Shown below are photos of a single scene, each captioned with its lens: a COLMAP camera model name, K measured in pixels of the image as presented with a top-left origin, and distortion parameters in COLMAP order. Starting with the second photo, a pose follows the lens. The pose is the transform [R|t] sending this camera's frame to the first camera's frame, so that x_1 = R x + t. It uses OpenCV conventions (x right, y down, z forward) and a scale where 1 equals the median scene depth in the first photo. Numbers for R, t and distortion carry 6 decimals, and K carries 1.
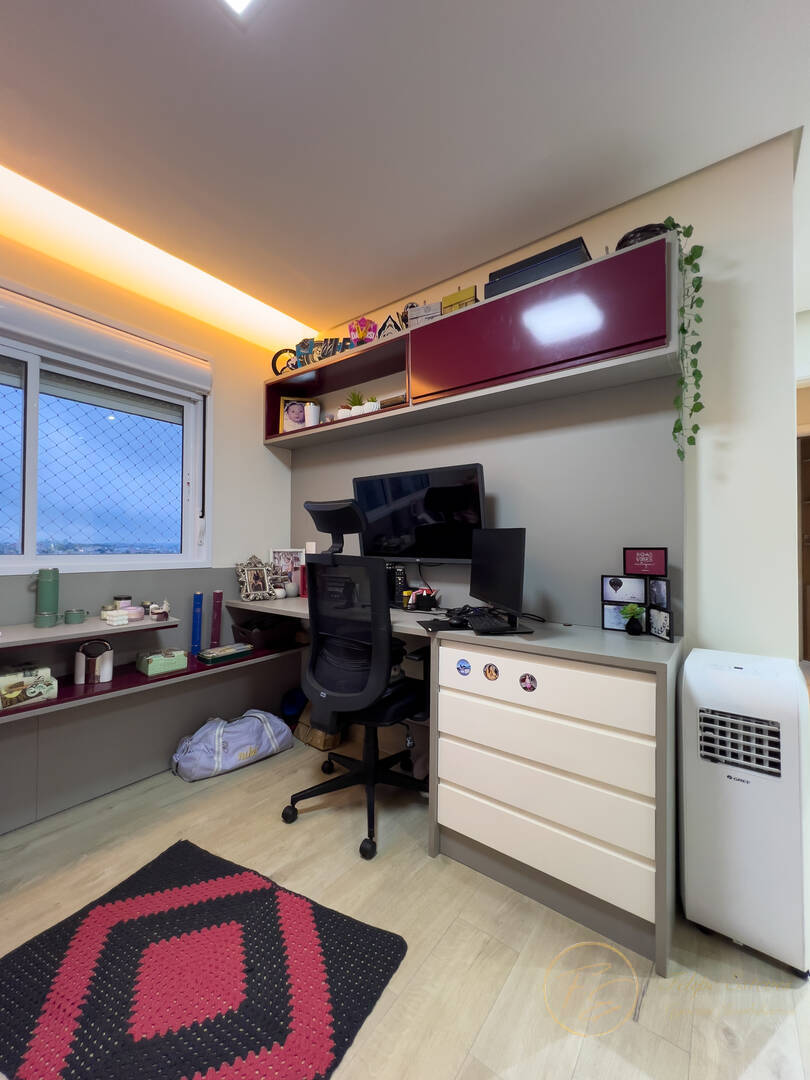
lens RADIAL K [[440.2, 0, 398.6], [0, 440.2, 541.1], [0, 0, 1]] dist [-0.000205, 0.000045]
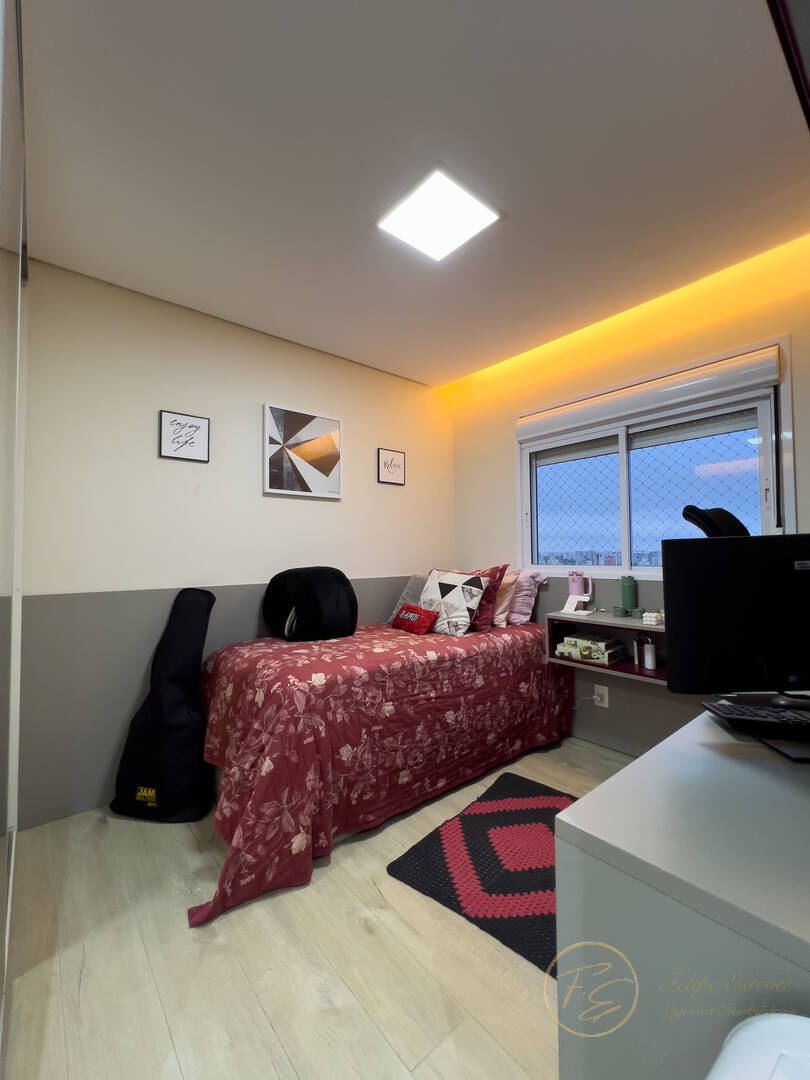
lens RADIAL K [[440.2, 0, 398.6], [0, 440.2, 541.1], [0, 0, 1]] dist [-0.000205, 0.000045]
pose [[-0.227718, -0.035928, -0.973064, 0.819524], [0.019963, 0.998937, -0.041555, -0.005780], [0.973522, -0.028888, -0.226759, 0.678256]]
